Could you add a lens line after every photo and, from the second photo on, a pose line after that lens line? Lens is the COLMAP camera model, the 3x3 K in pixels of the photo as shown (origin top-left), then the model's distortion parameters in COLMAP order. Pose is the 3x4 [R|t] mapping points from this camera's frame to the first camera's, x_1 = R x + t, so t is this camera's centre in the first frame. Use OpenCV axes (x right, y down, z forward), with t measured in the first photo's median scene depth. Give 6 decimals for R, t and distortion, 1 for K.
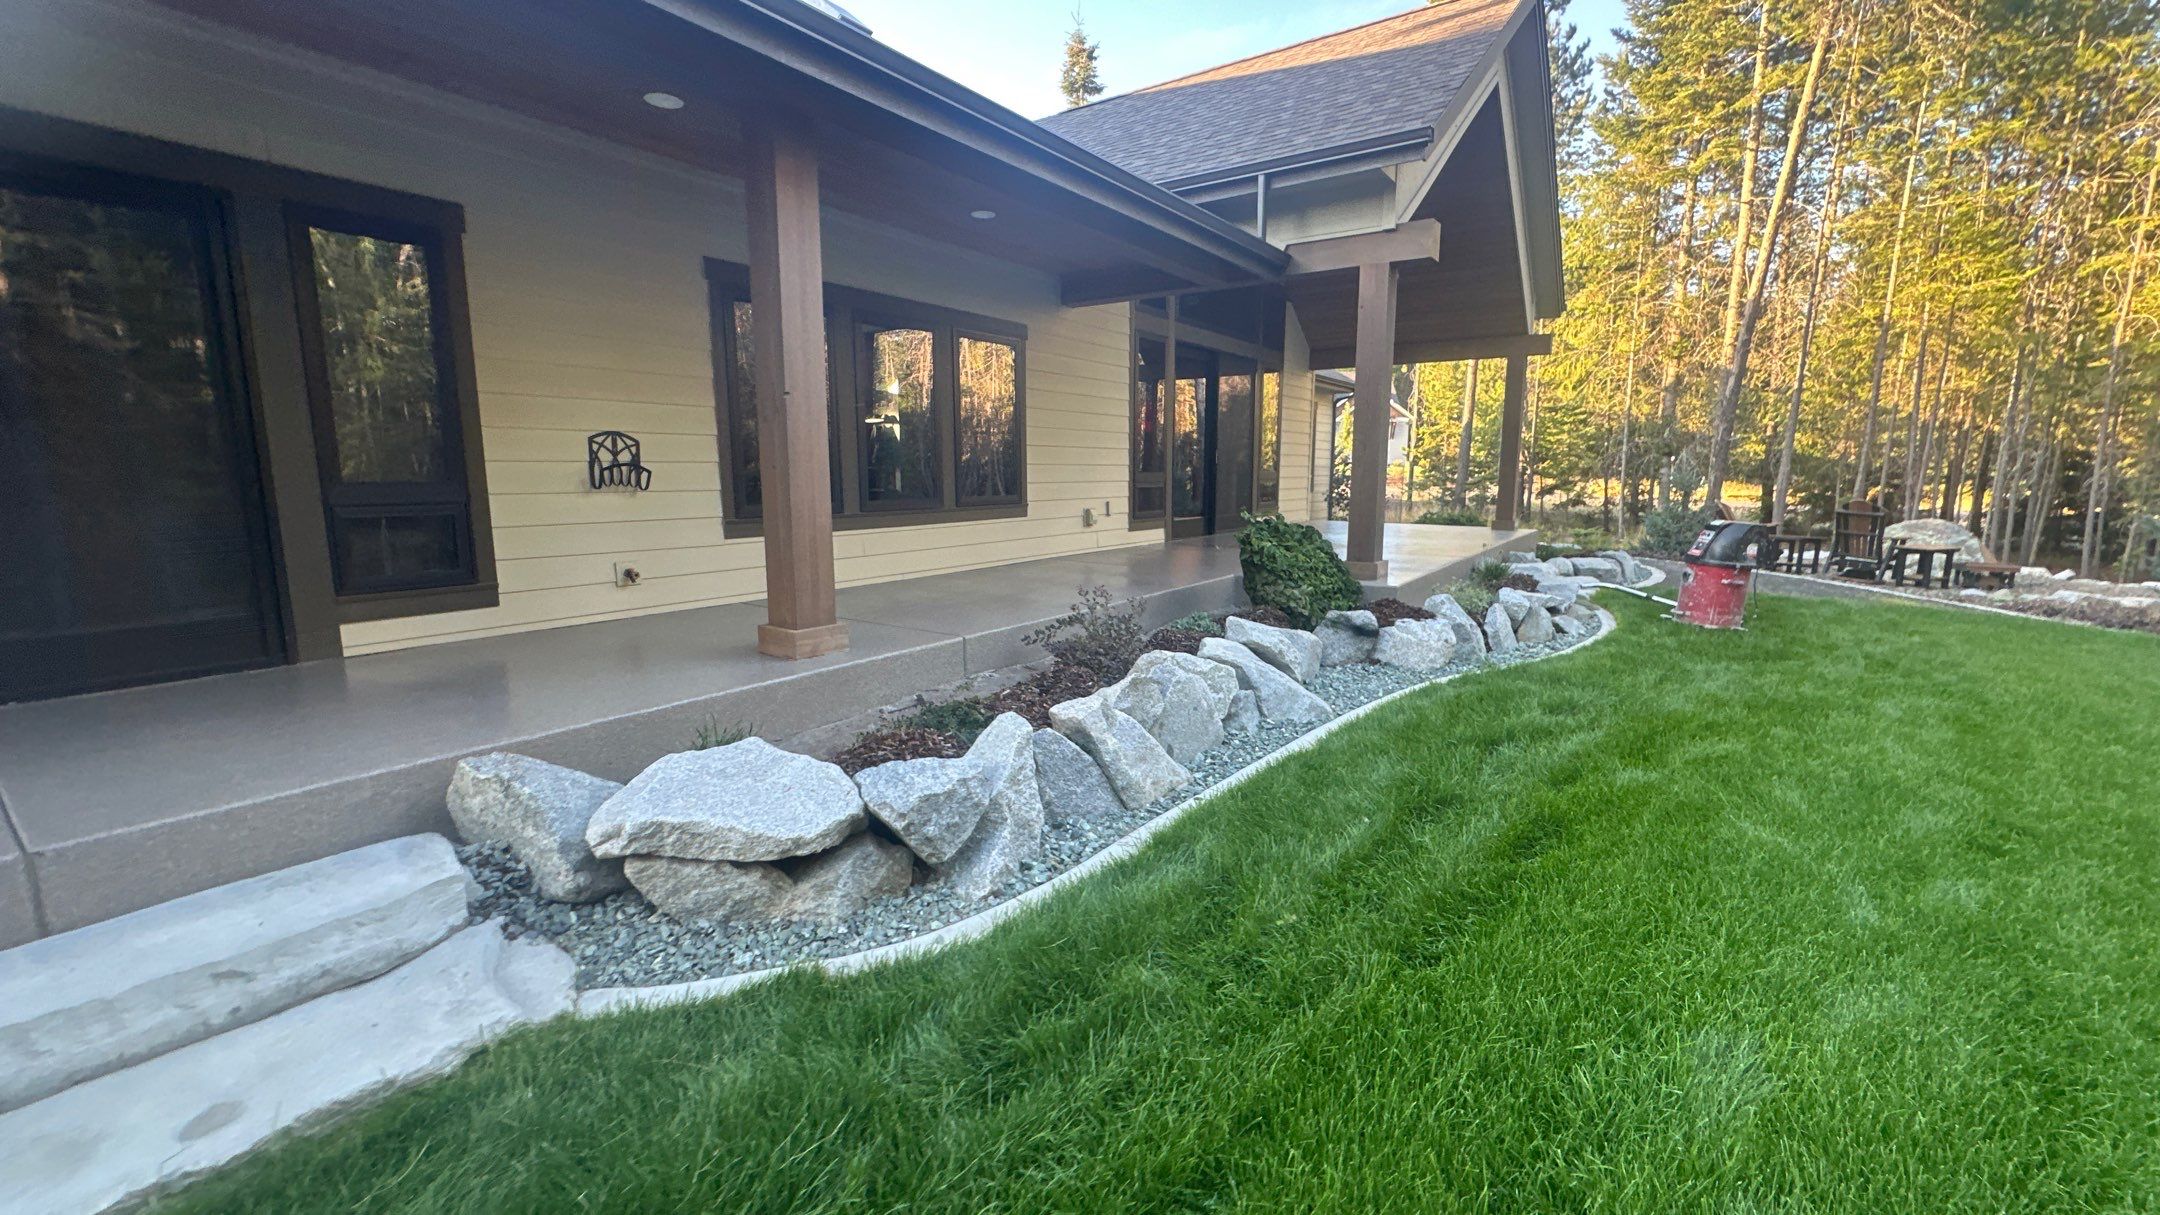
lens RADIAL K [[859.4, 0, 1072.3], [0, 859.4, 607.3], [0, 0, 1]] dist [-0.004164, -0.000350]
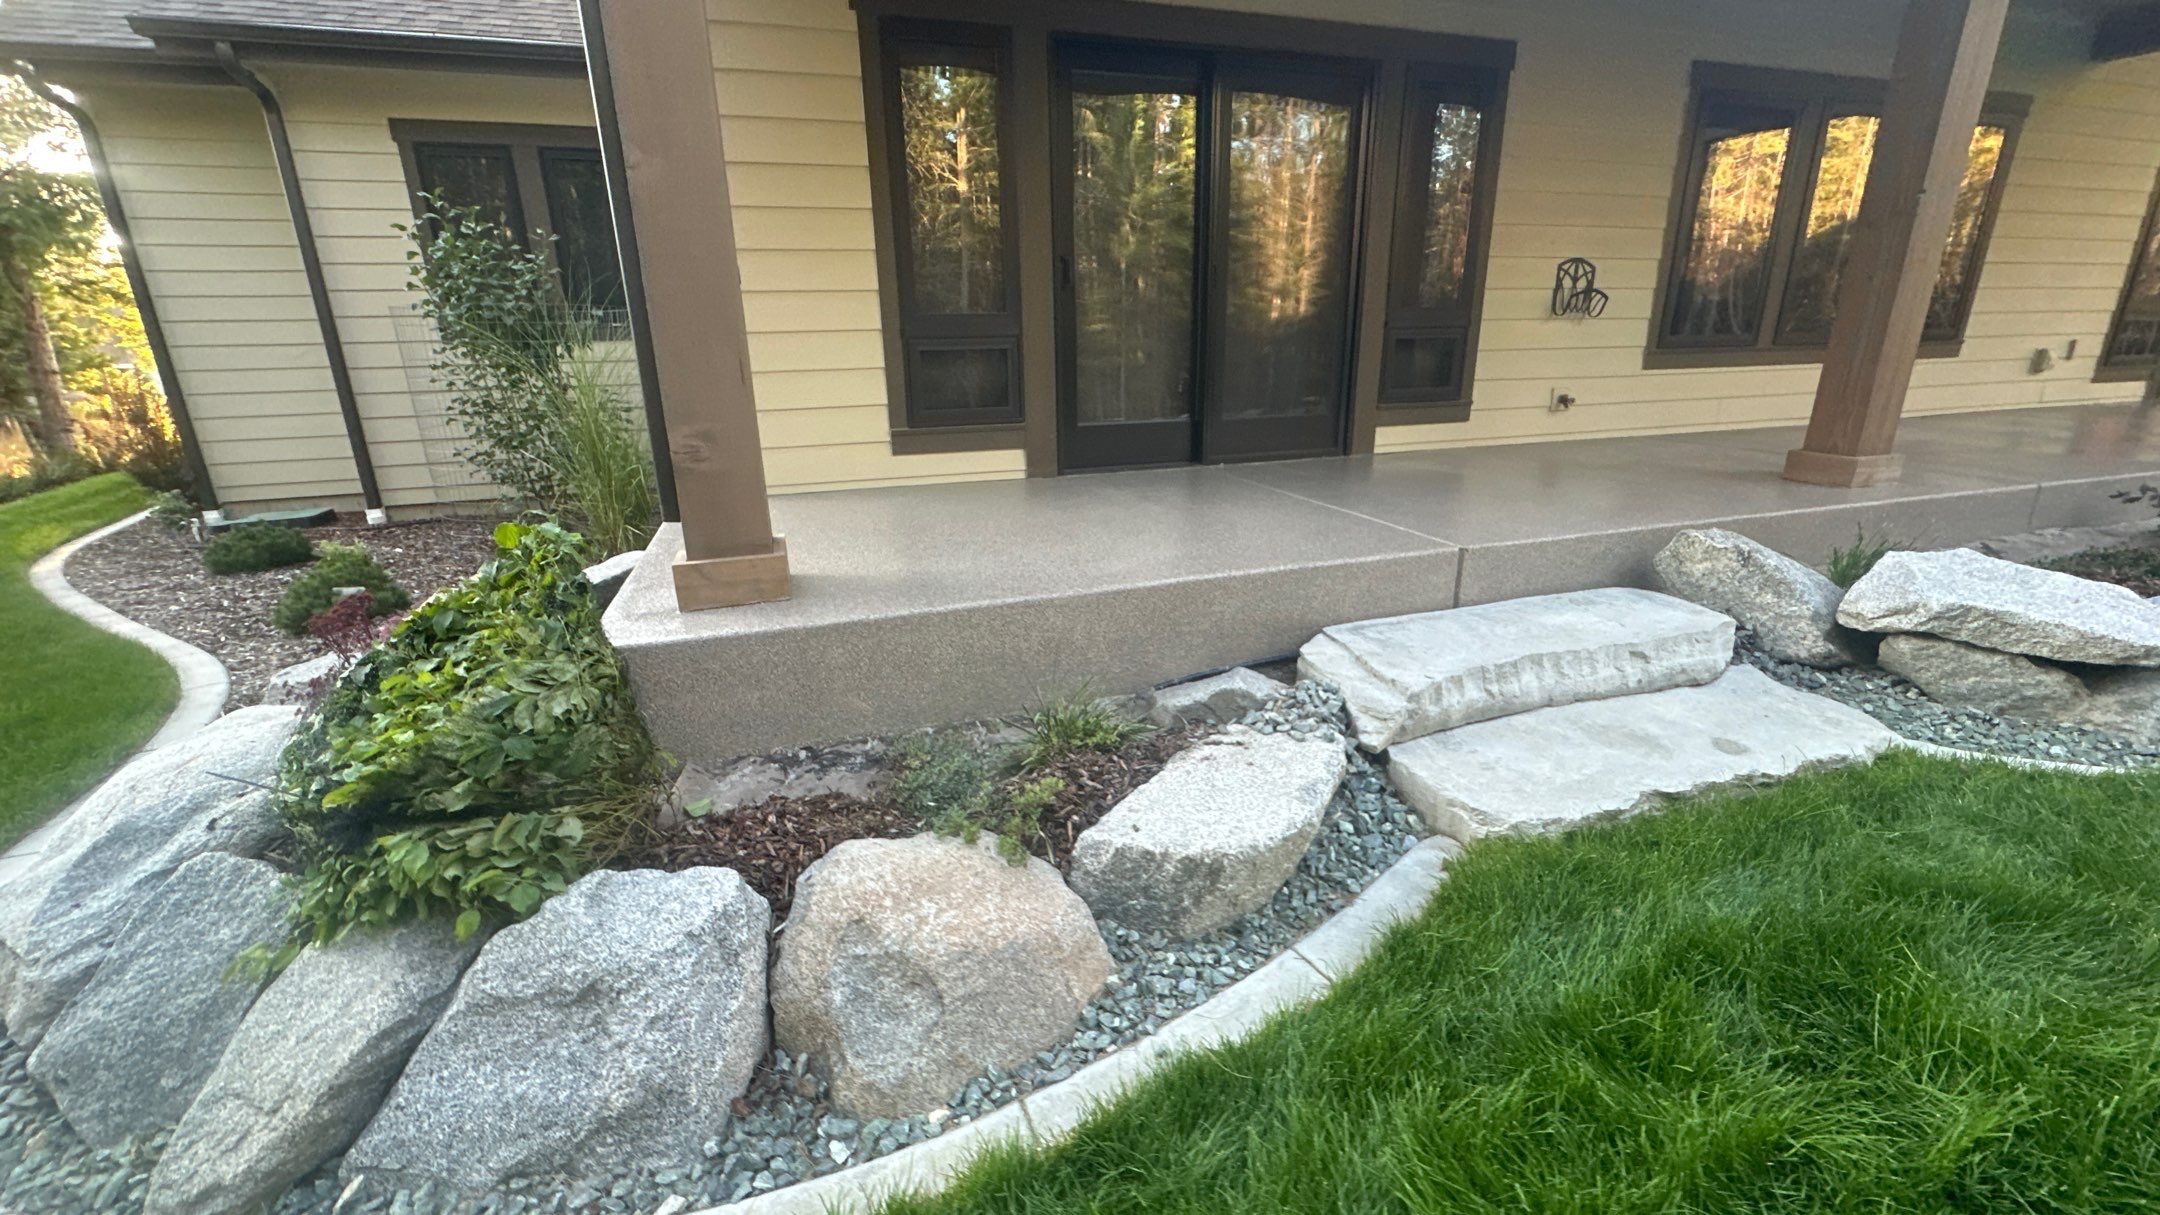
lens RADIAL K [[859.4, 0, 1082.1], [0, 859.4, 604.9], [0, 0, 1]] dist [-0.004164, -0.000350]
pose [[0.803919, 0.167808, -0.570574, -0.354812], [-0.077200, 0.980696, 0.179654, 0.066939], [0.589707, -0.100379, 0.801355, -0.228680]]
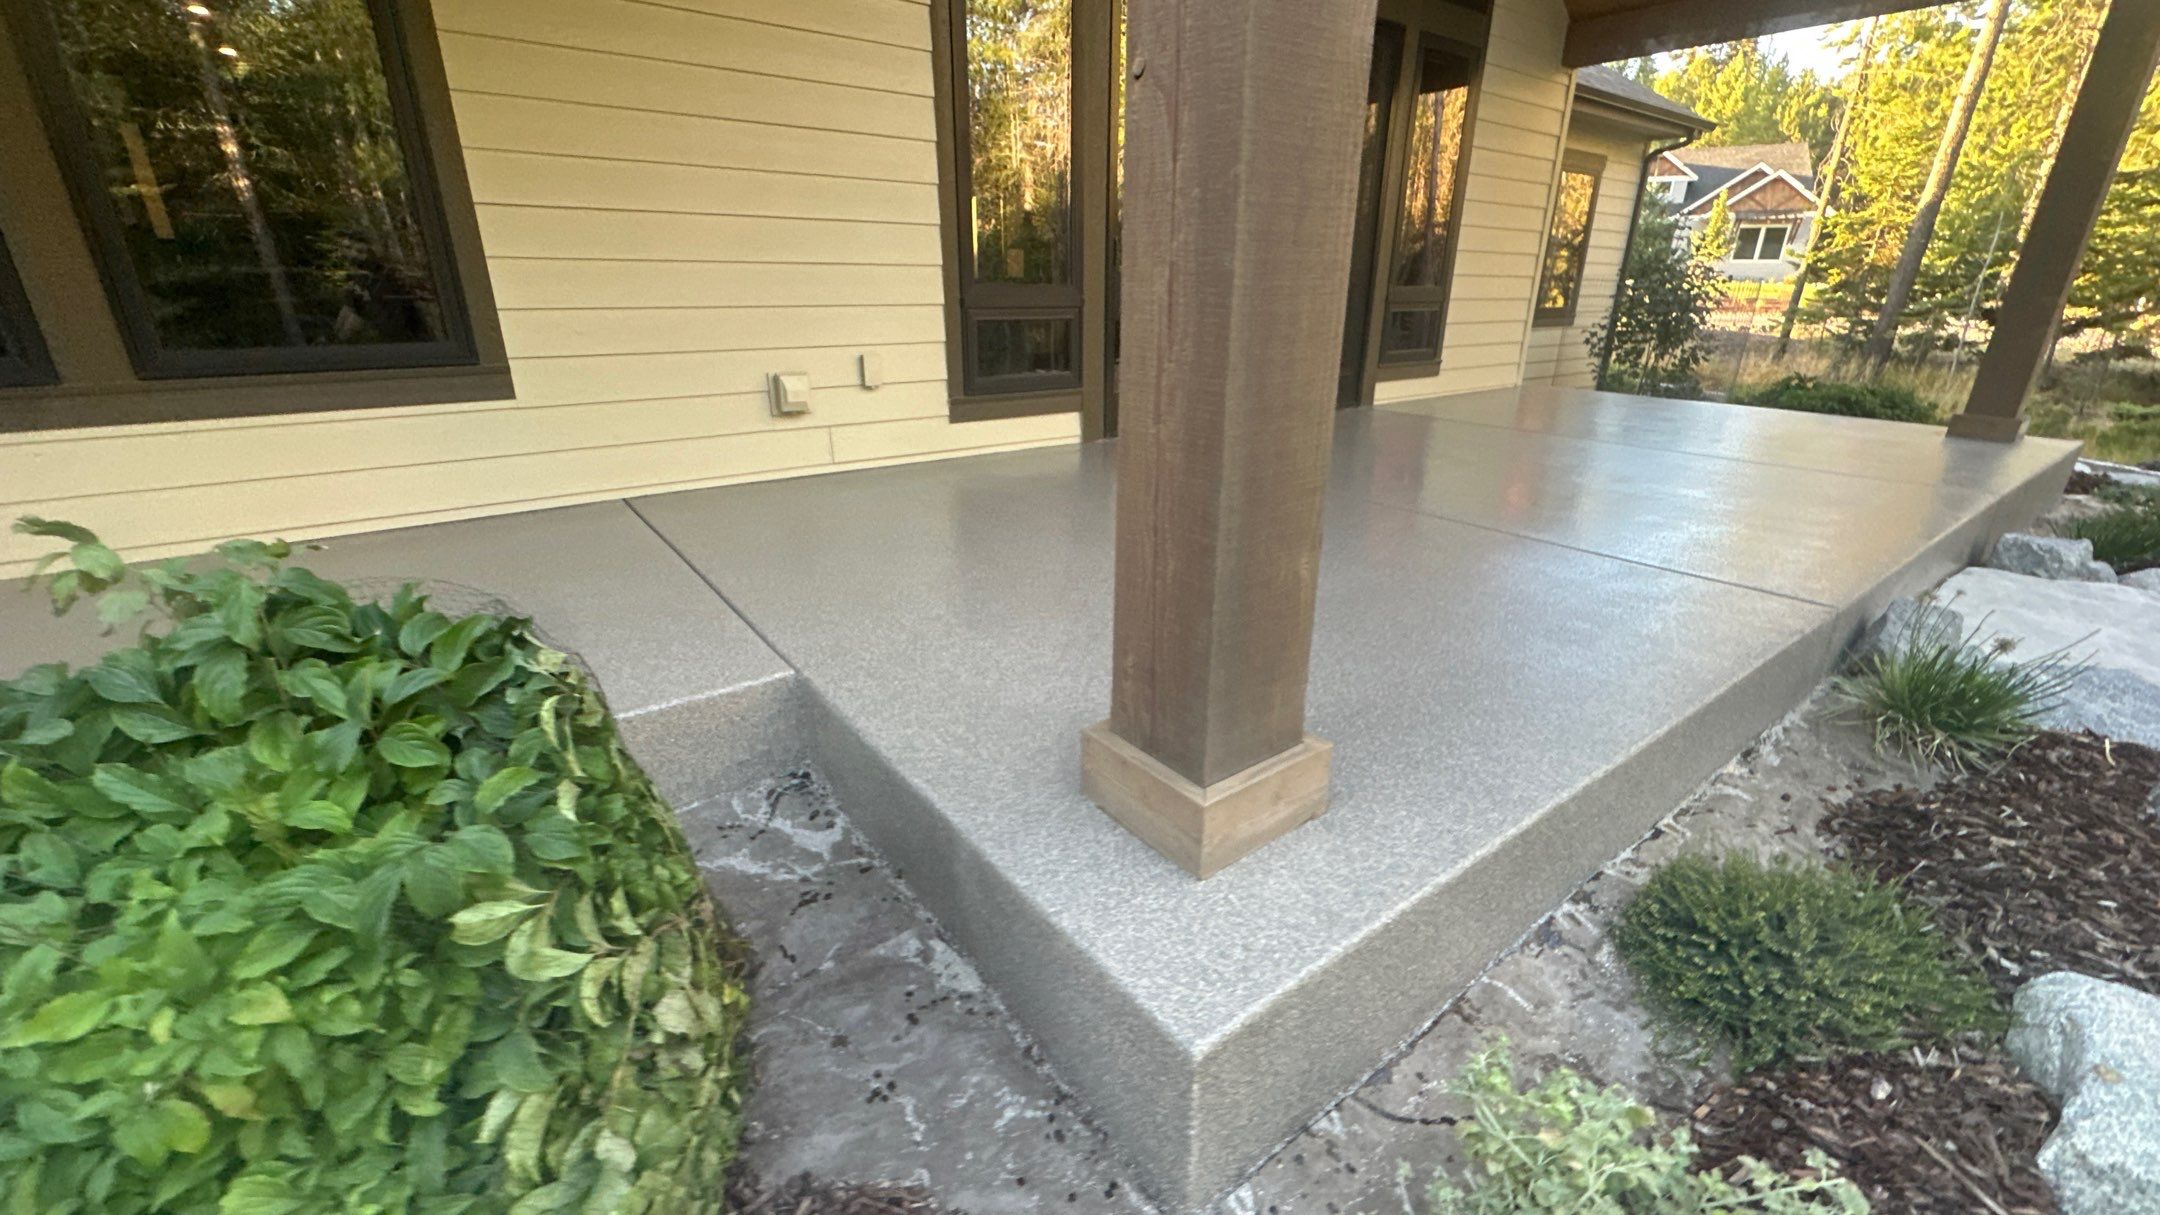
lens RADIAL K [[859.4, 0, 1075.7], [0, 859.4, 604.3], [0, 0, 1]] dist [-0.004164, -0.000350]
pose [[0.951135, 0.114268, -0.286853, 0.524153], [-0.055437, 0.977104, 0.205414, -0.179776], [0.303757, -0.179474, 0.935693, 1.146416]]
